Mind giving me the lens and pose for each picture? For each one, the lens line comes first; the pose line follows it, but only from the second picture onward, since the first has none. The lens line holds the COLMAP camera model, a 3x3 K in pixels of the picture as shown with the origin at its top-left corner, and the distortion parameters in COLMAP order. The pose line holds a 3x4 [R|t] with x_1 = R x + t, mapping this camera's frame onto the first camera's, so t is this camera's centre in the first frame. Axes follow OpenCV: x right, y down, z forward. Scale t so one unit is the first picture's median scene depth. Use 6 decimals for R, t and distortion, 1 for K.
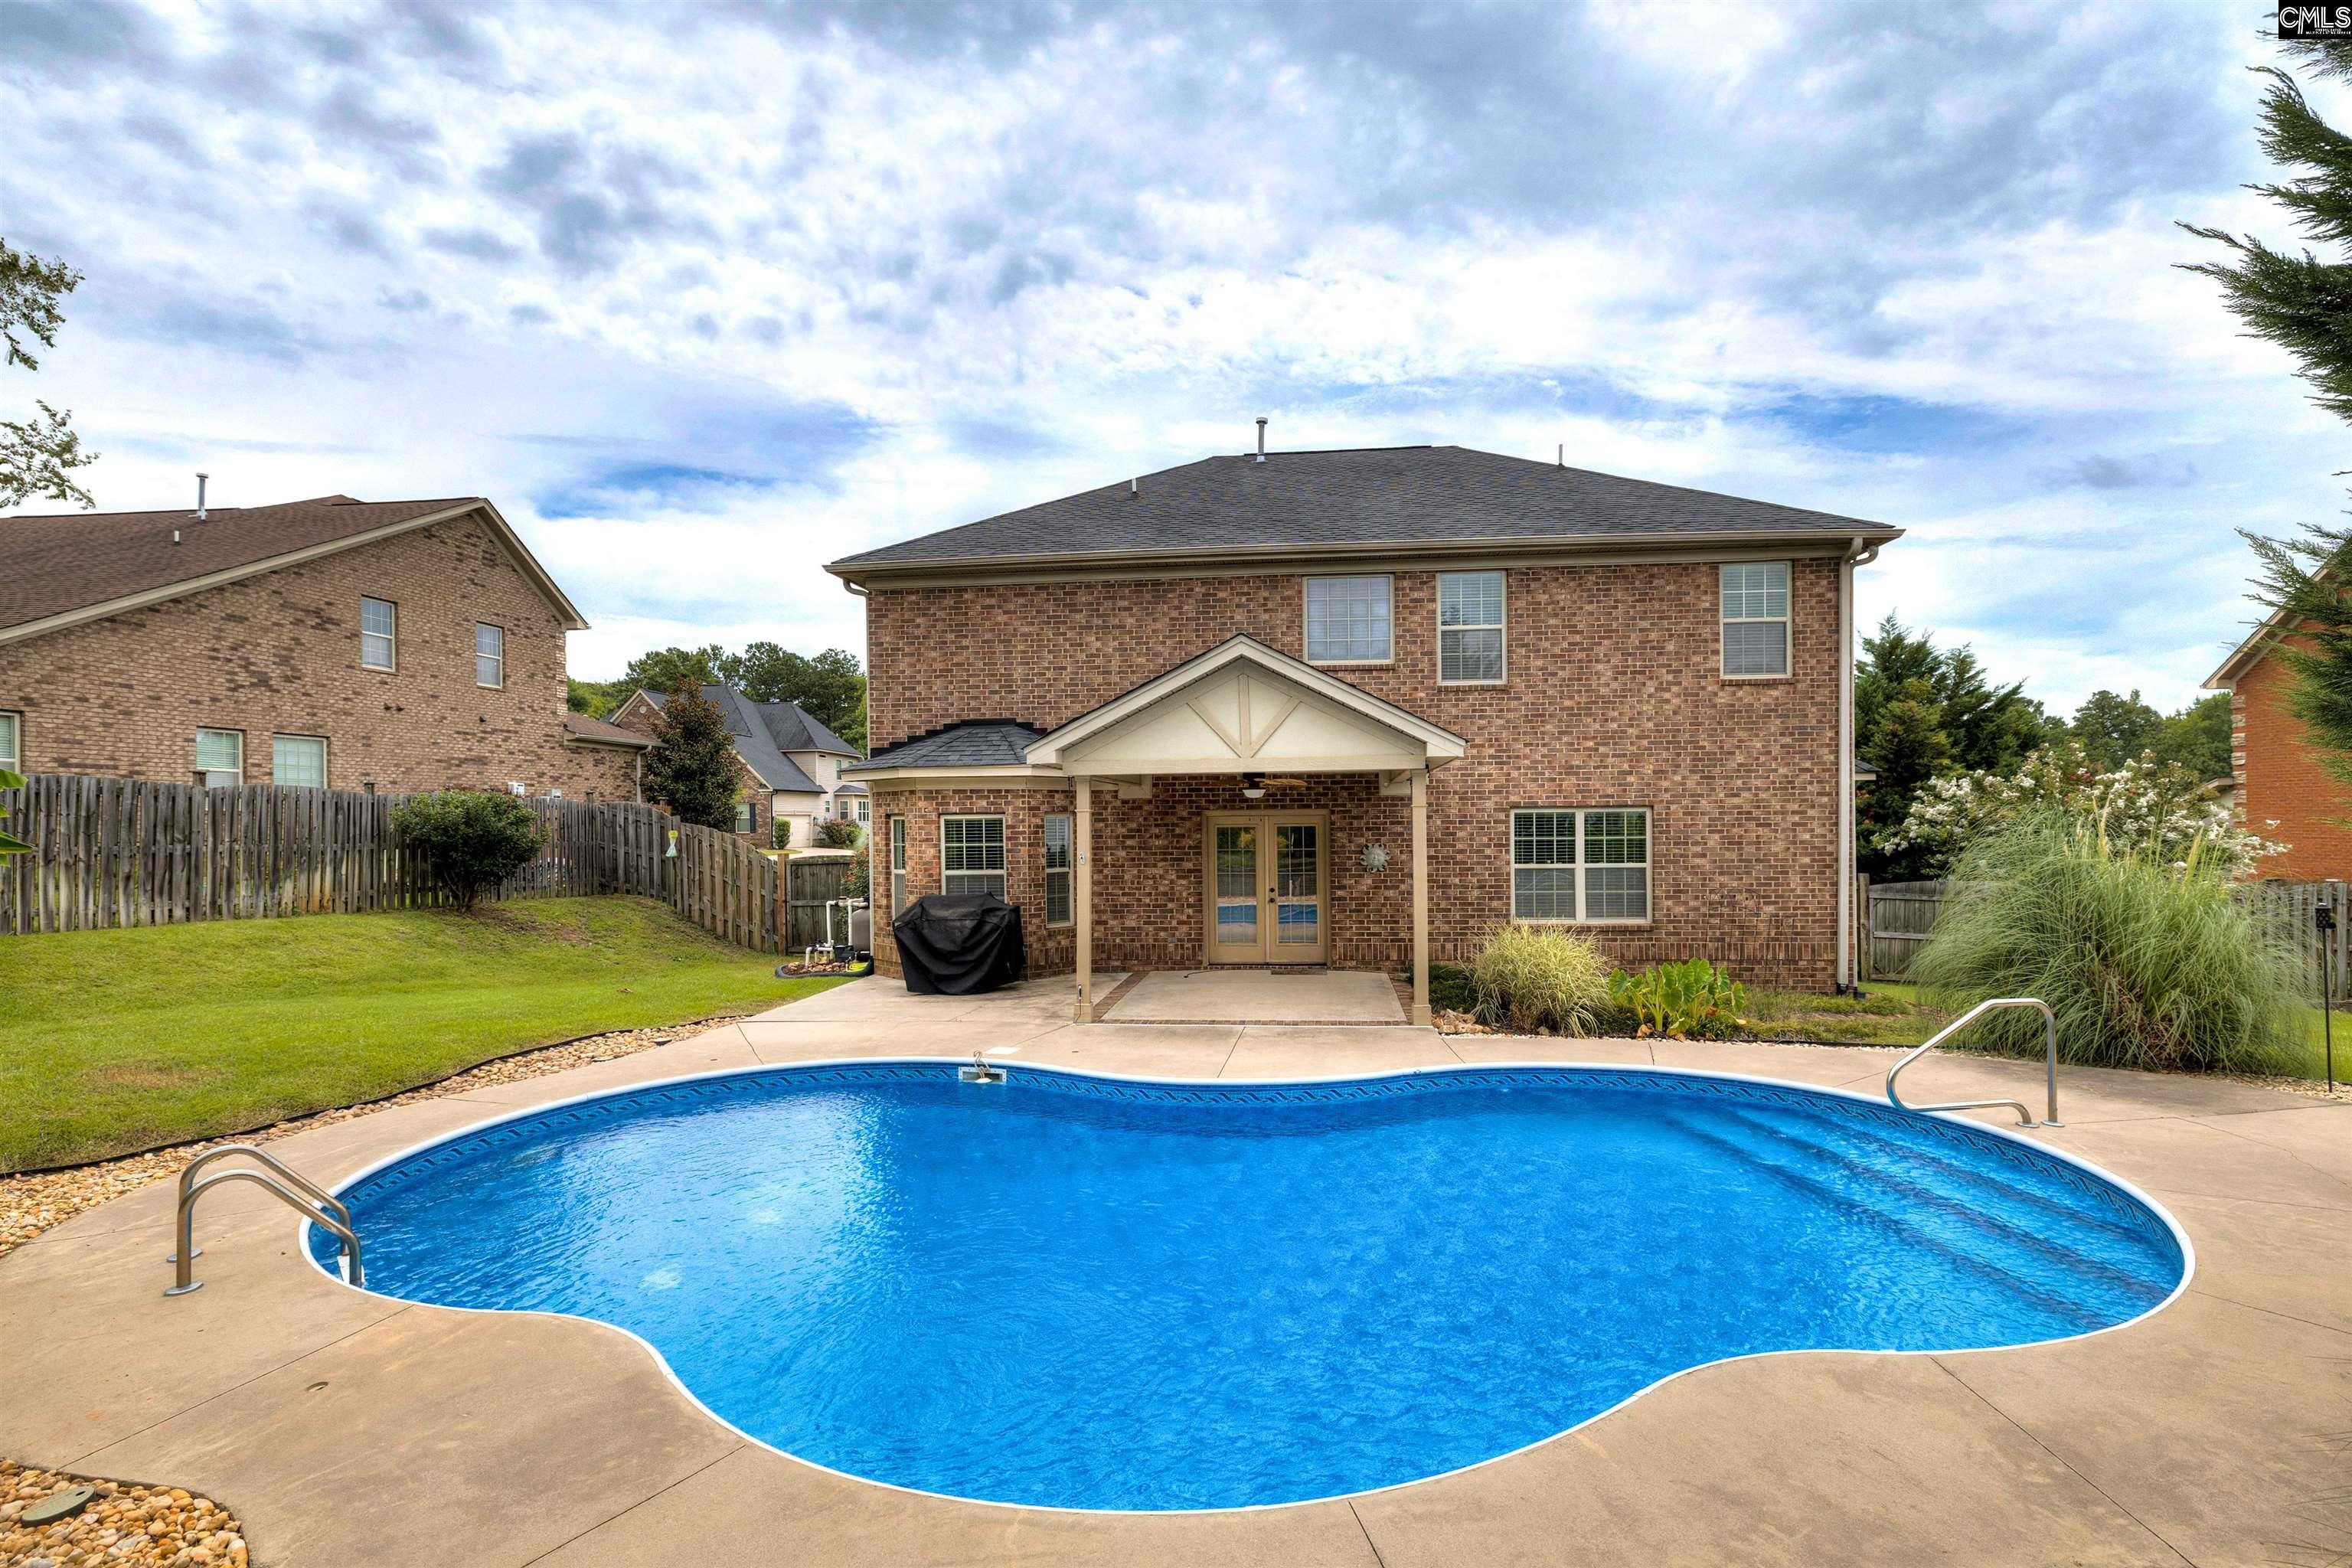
lens RADIAL K [[1116.5, 0, 1179.2], [0, 1116.5, 836.5], [0, 0, 1]] dist [0.000512, -0.000245]
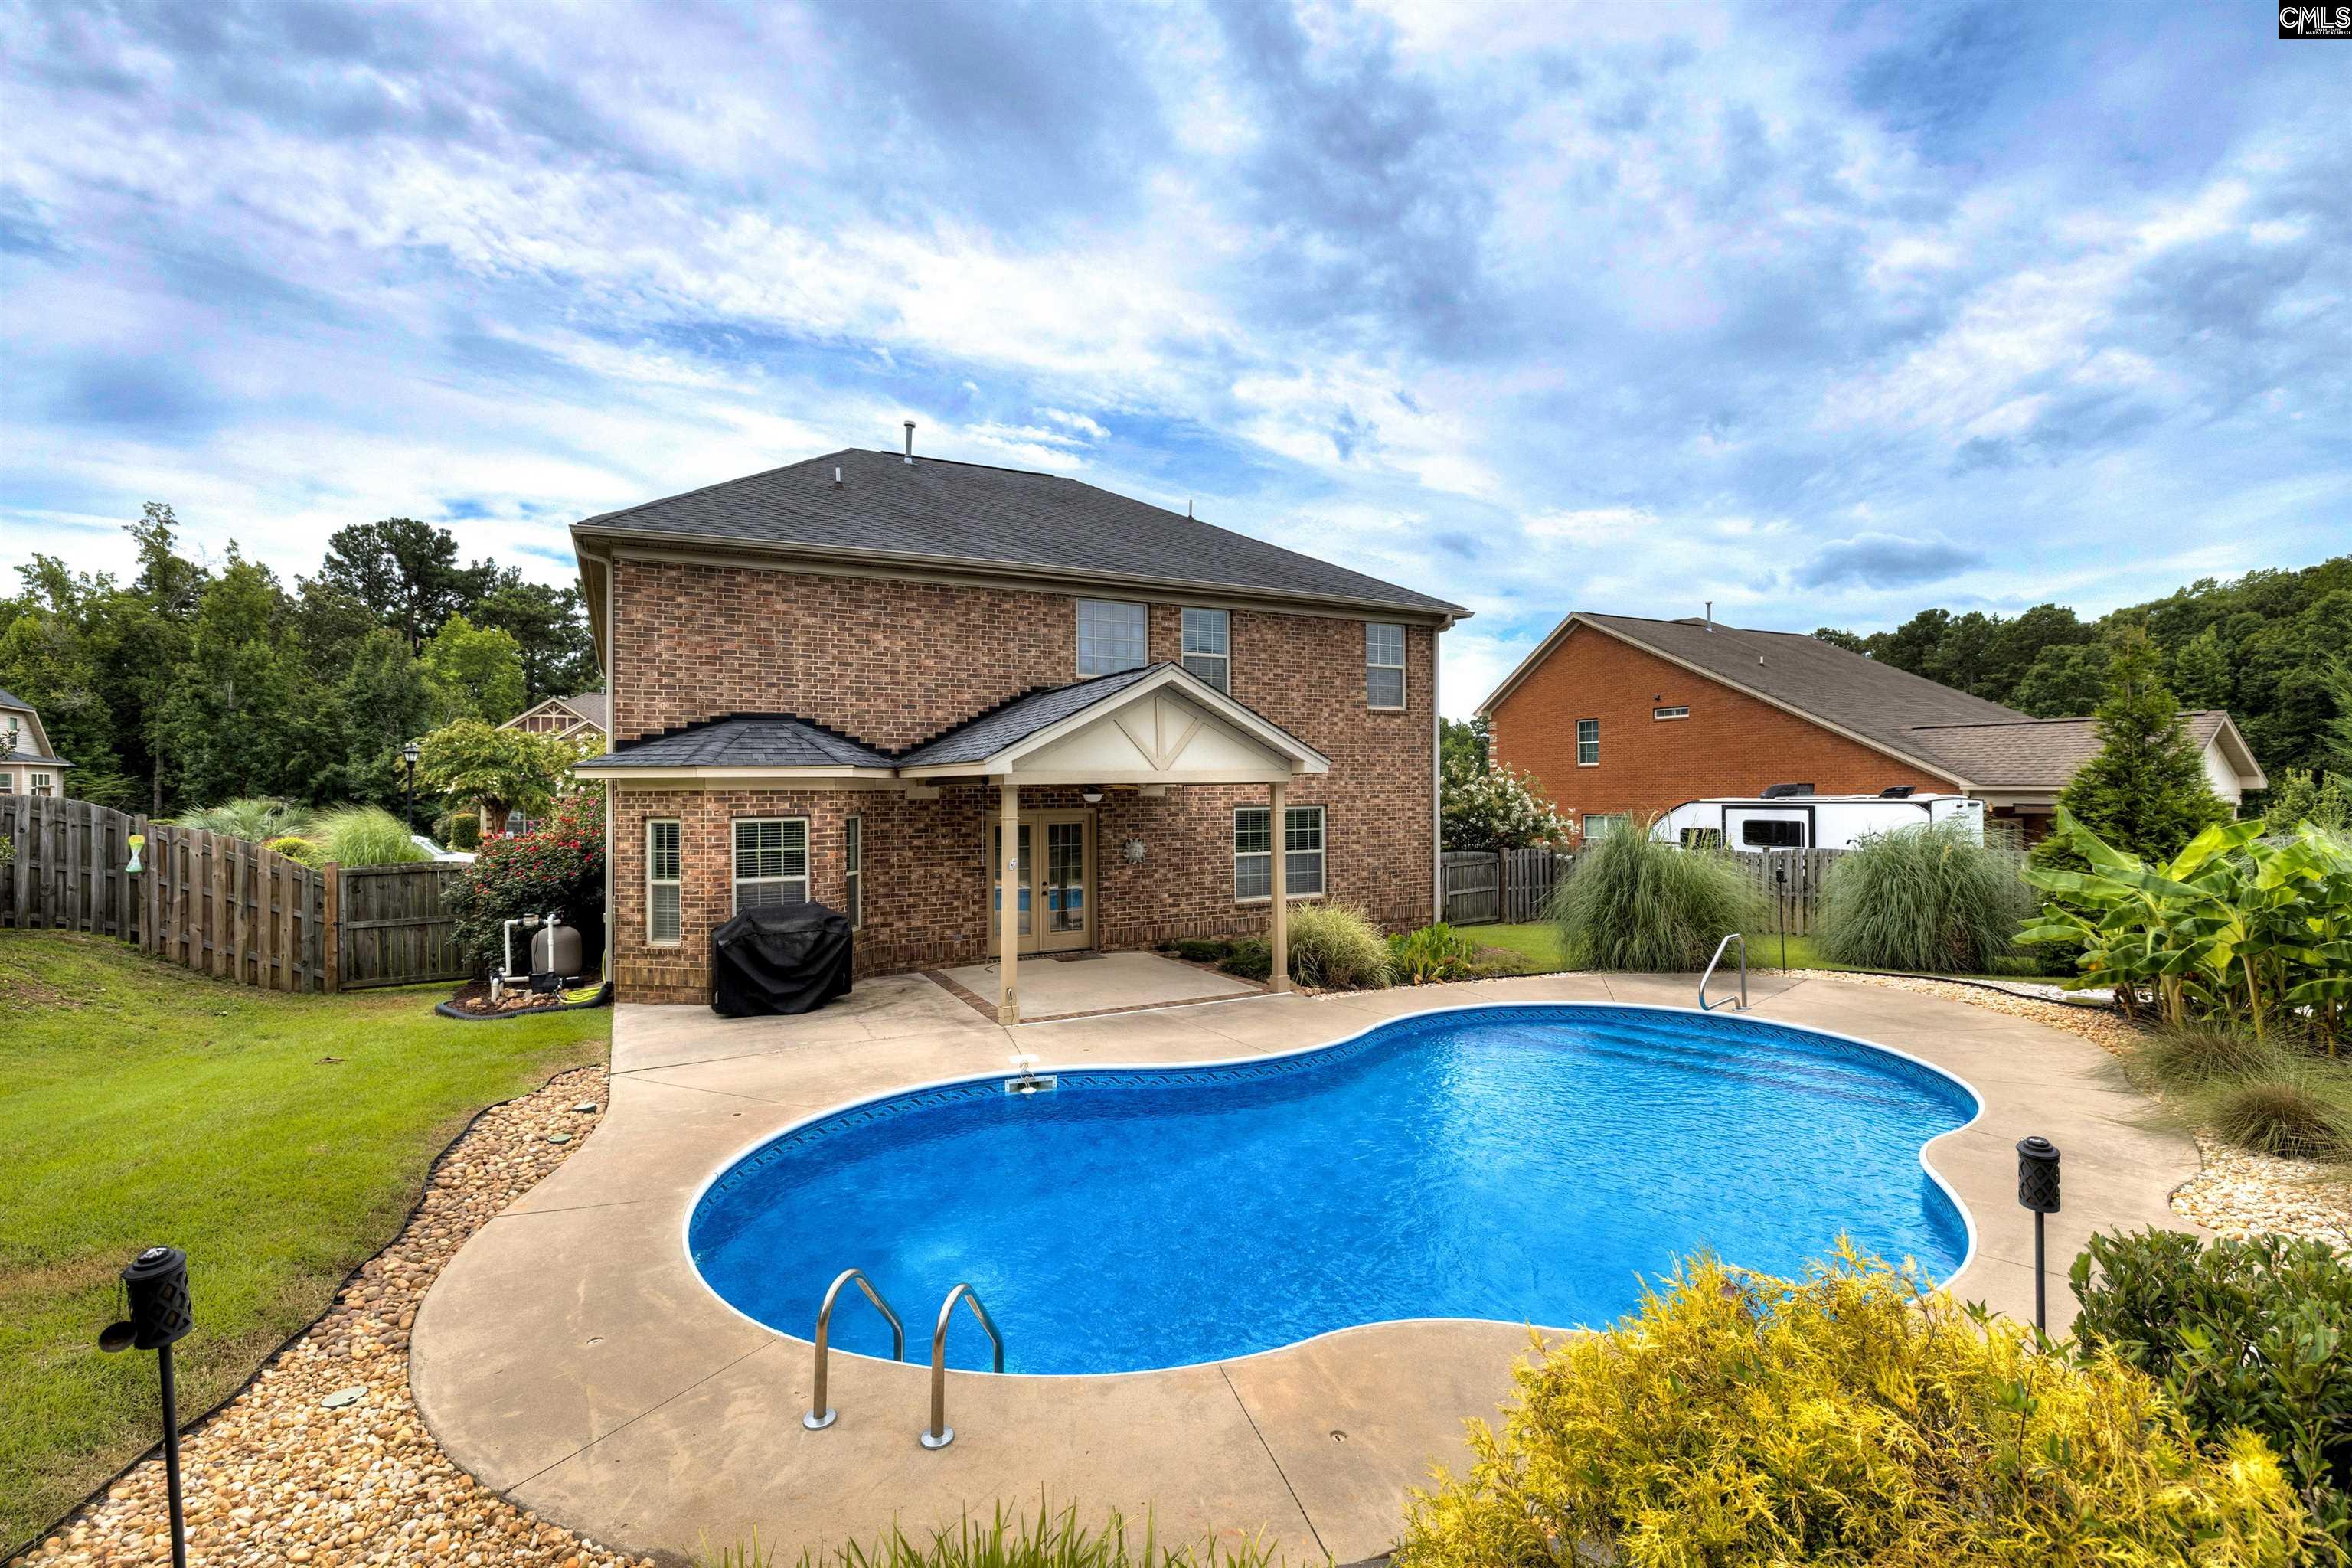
lens RADIAL K [[1077.3, 0, 1176.0], [0, 1077.3, 784.0], [0, 0, 1]] dist [-0.002013, -0.000090]
pose [[0.825685, 0.005550, 0.564103, -0.400053], [0.008140, 0.999730, -0.021751, -0.024423], [-0.564072, 0.022551, 0.825418, 0.069912]]
